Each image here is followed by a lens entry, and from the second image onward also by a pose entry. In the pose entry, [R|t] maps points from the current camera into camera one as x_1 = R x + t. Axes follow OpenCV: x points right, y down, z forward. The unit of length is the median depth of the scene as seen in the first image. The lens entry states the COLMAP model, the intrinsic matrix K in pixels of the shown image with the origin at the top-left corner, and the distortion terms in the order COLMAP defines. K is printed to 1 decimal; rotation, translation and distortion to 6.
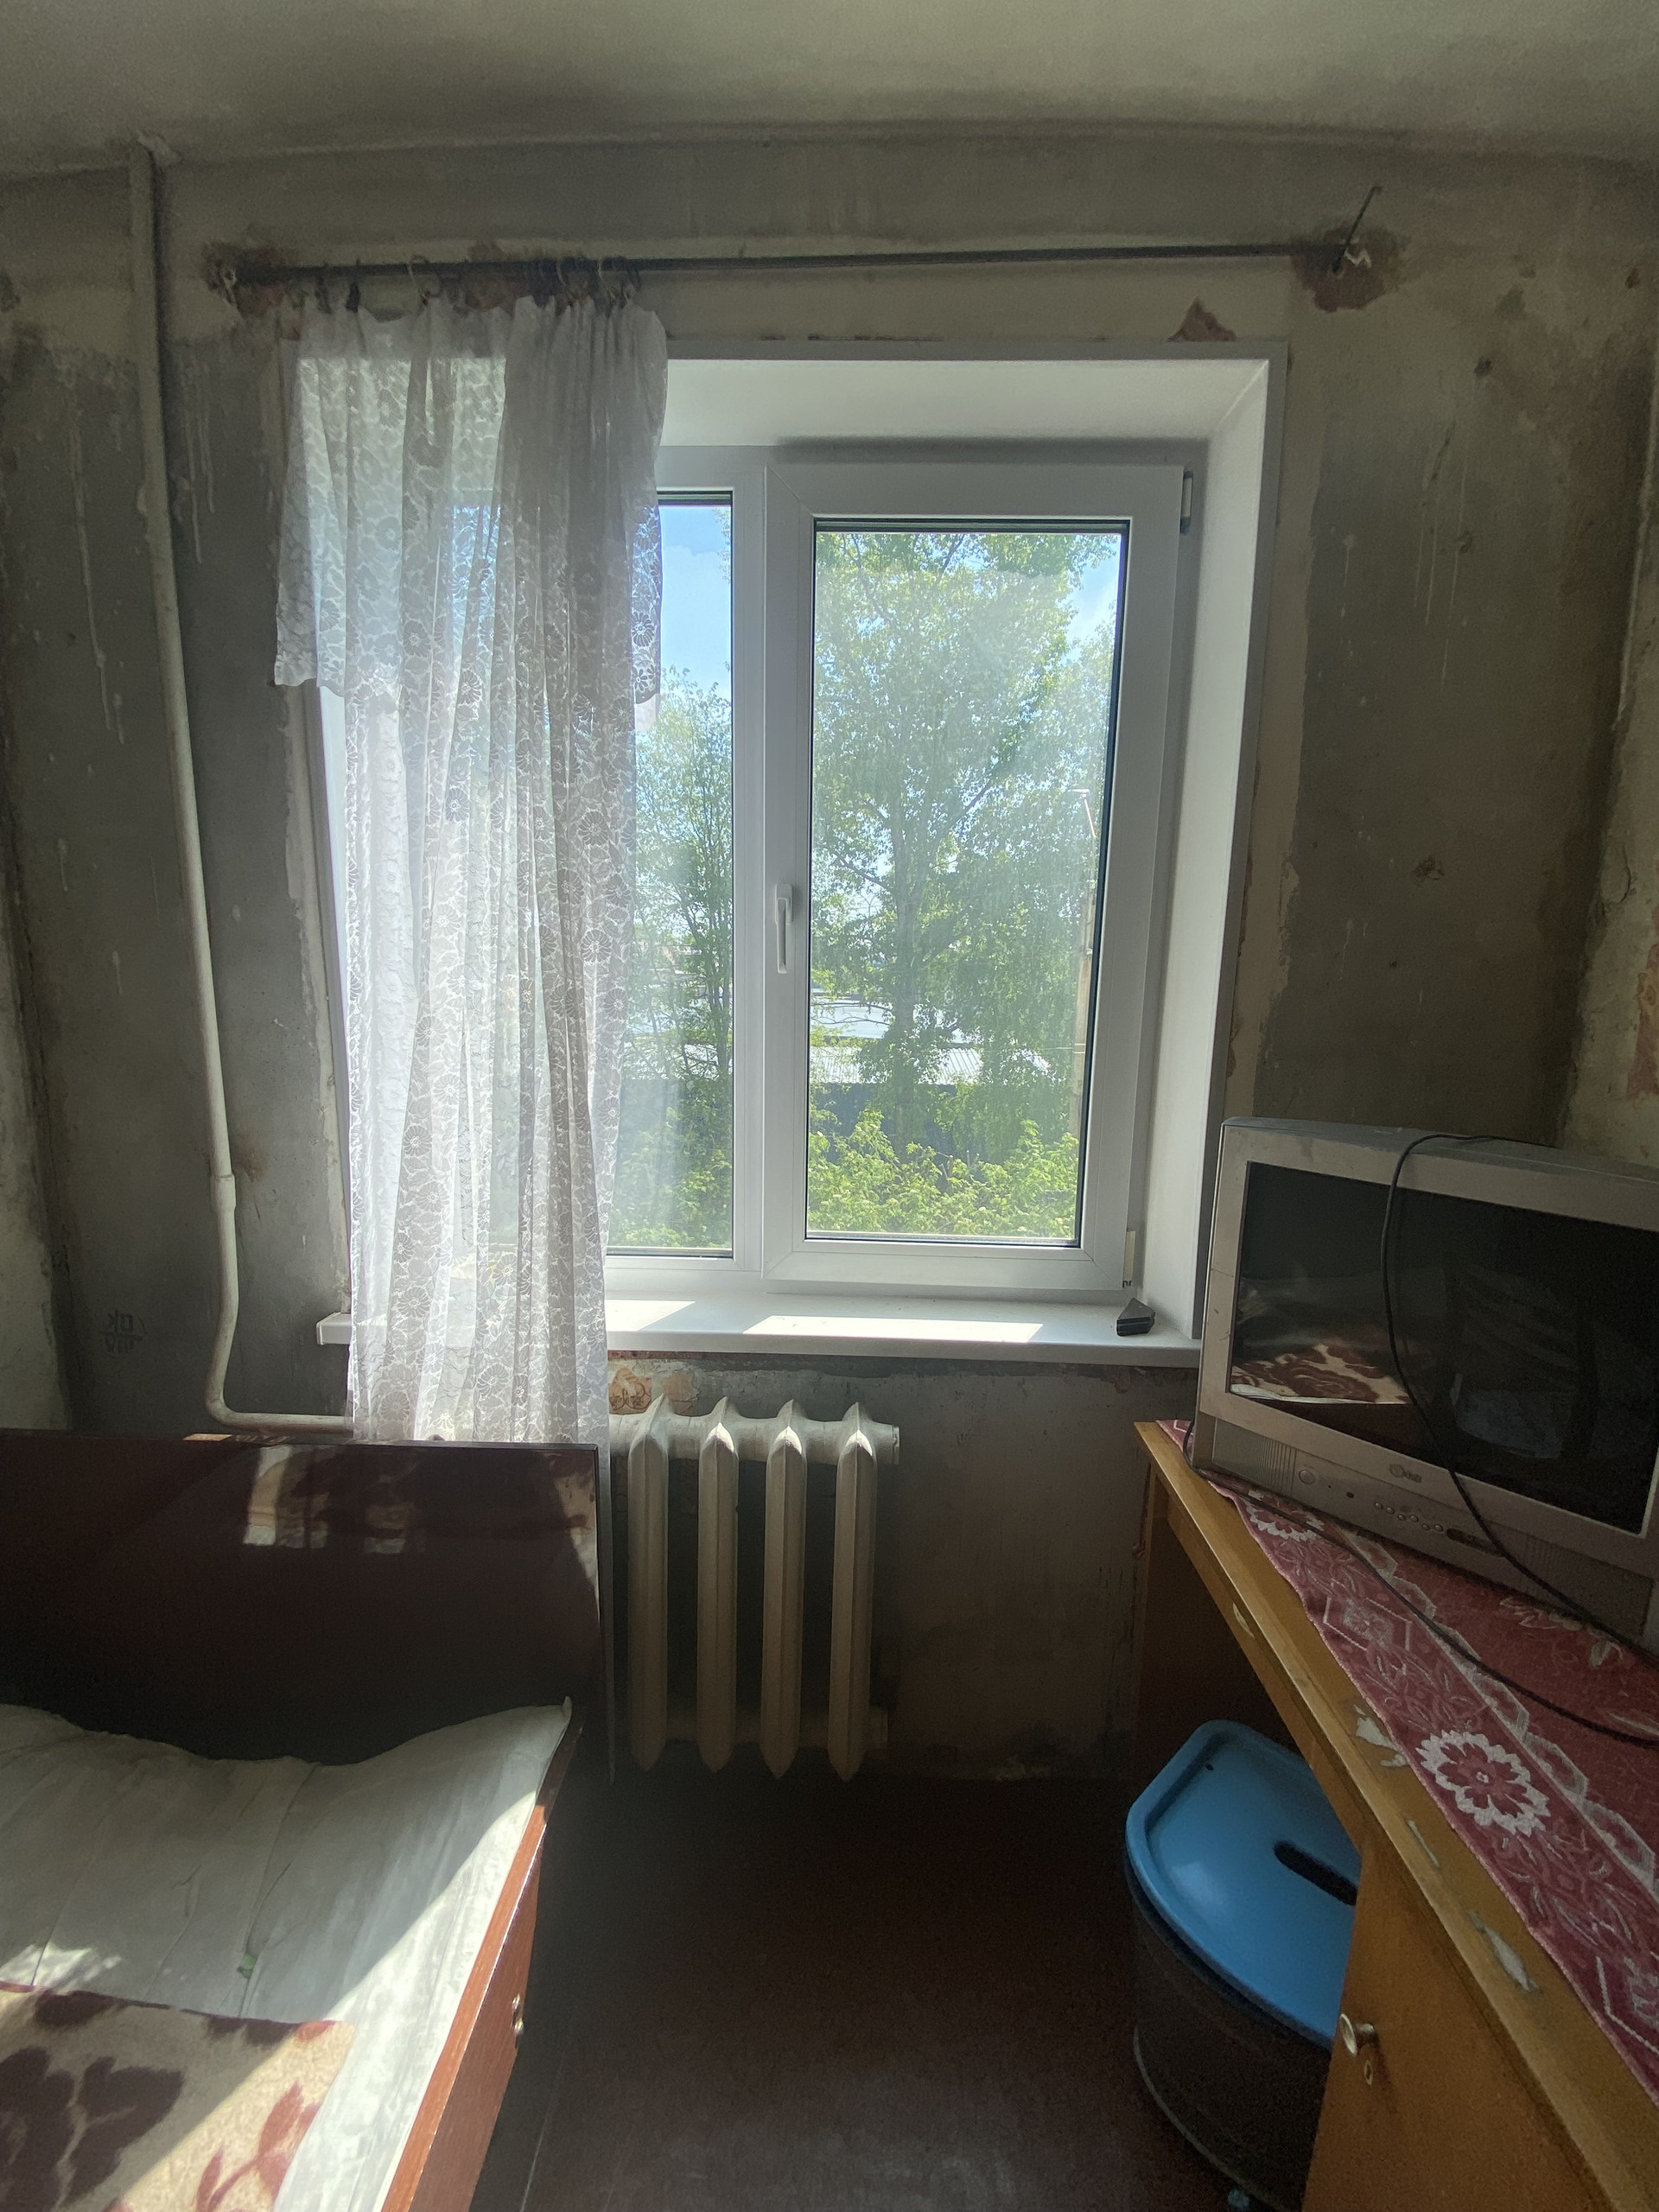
lens RADIAL K [[889.5, 0, 824.7], [0, 889.5, 1100.7], [0, 0, 1]] dist [0.002035, -0.013684]
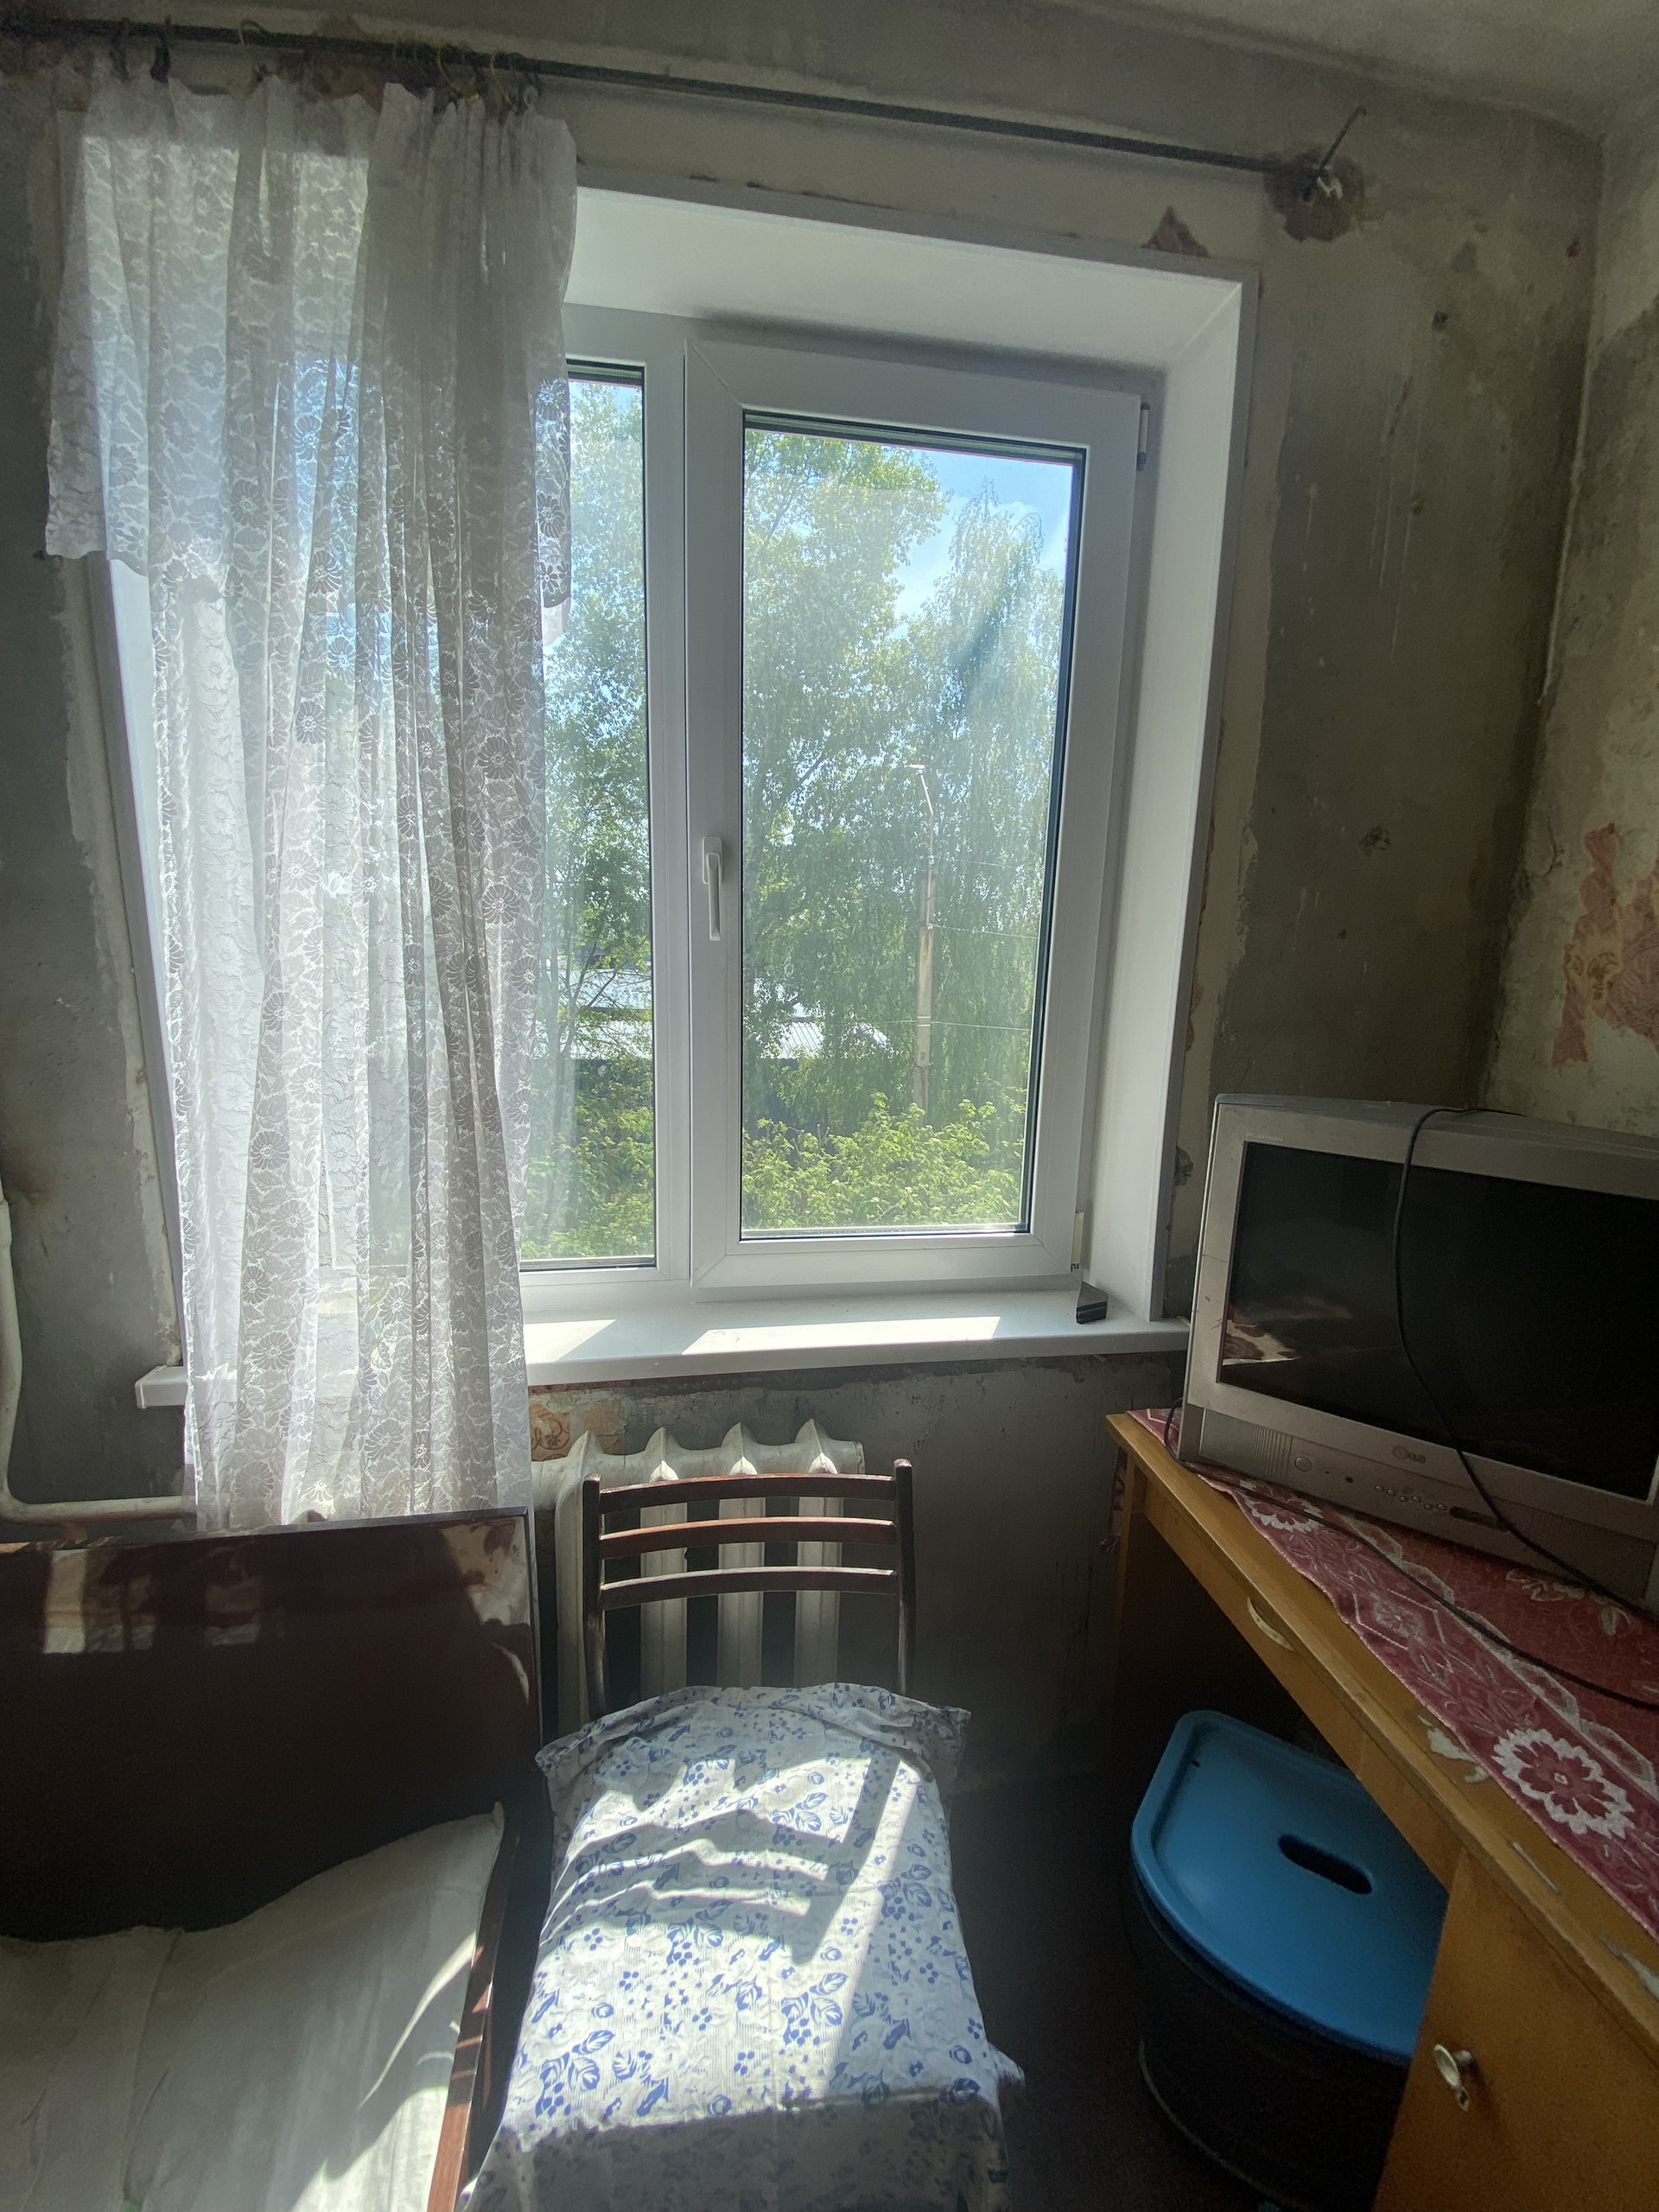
lens RADIAL K [[889.5, 0, 824.7], [0, 889.5, 1100.7], [0, 0, 1]] dist [0.002035, -0.013684]
pose [[0.982627, -0.028194, 0.183439, -0.120992], [0.022875, 0.999256, 0.031051, -0.012877], [-0.184178, -0.026315, 0.982541, 0.136863]]
